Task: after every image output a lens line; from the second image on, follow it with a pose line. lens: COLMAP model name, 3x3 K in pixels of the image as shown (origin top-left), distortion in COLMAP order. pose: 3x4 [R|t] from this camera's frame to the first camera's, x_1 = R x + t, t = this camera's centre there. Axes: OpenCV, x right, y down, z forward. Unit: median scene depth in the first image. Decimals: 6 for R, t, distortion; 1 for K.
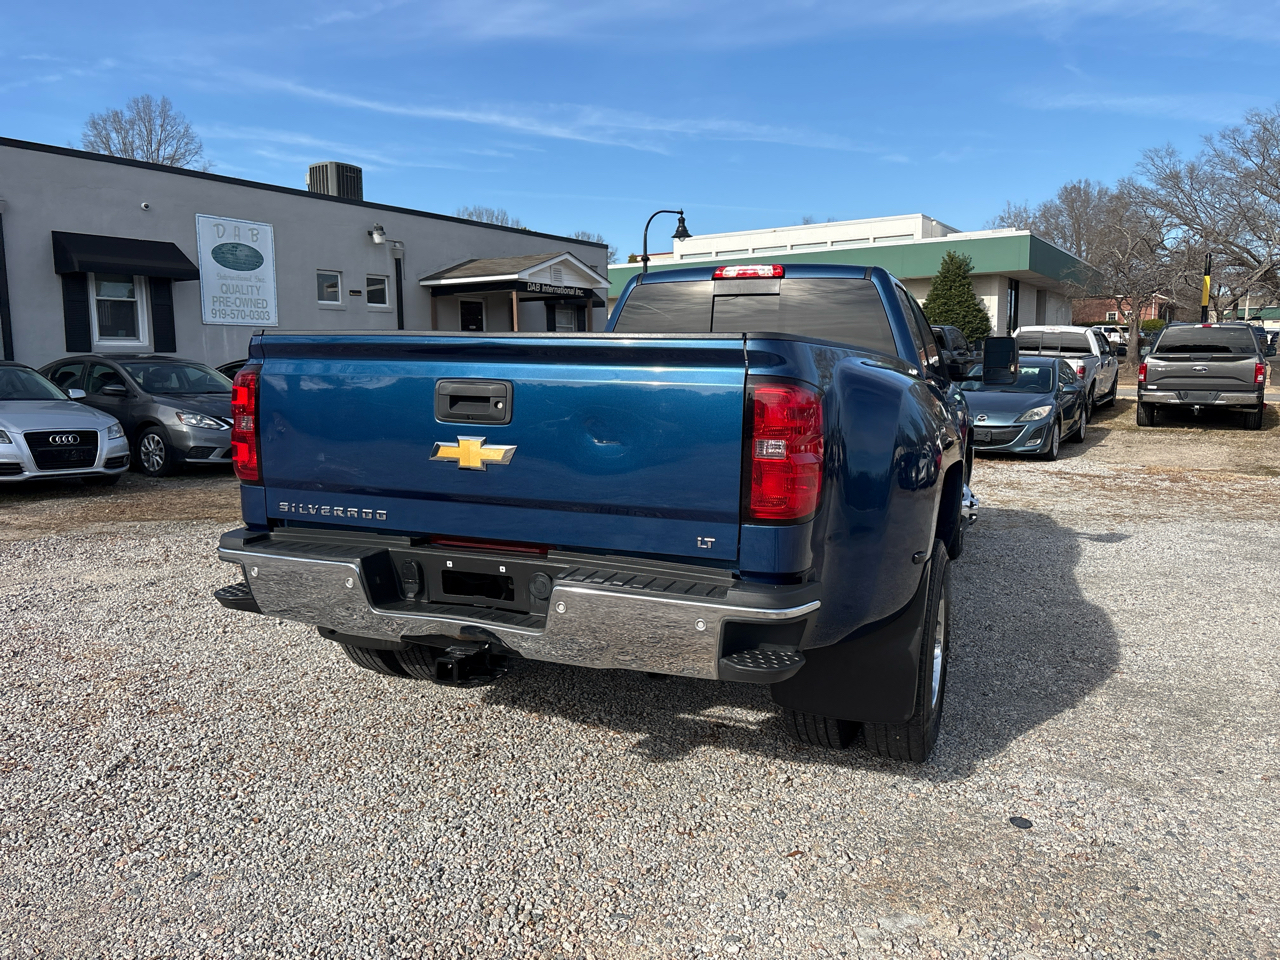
lens RADIAL K [[969.3, 0, 645.5], [0, 969.3, 477.3], [0, 0, 1]] dist [0.021841, -0.010303]
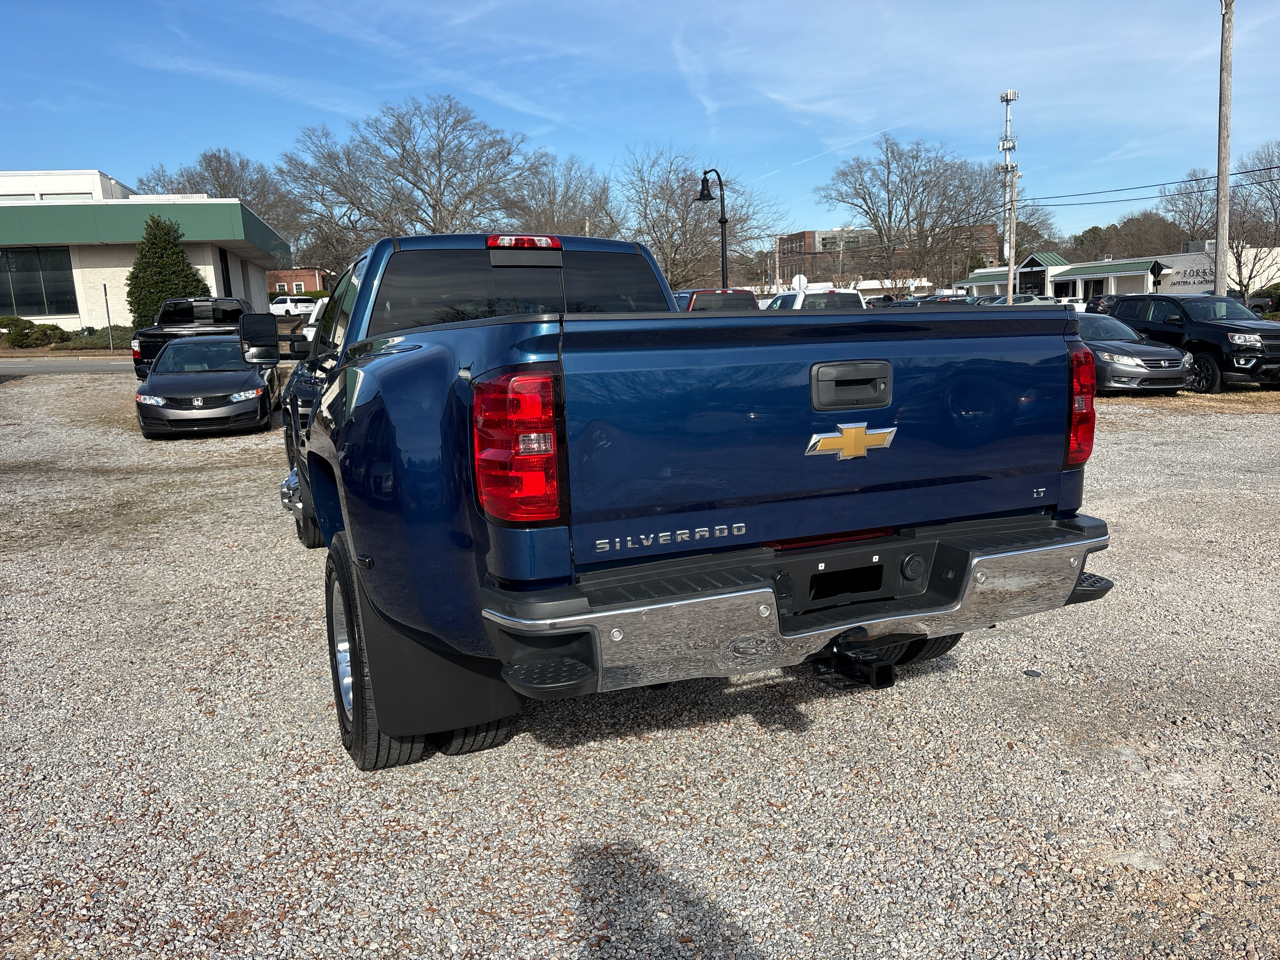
lens RADIAL K [[969.3, 0, 645.5], [0, 969.3, 477.3], [0, 0, 1]] dist [0.021841, -0.010303]
pose [[0.682208, -0.139612, 0.717705, -0.161088], [0.118553, 0.989733, 0.079839, -0.014428], [-0.721482, 0.030620, 0.691756, 0.081619]]
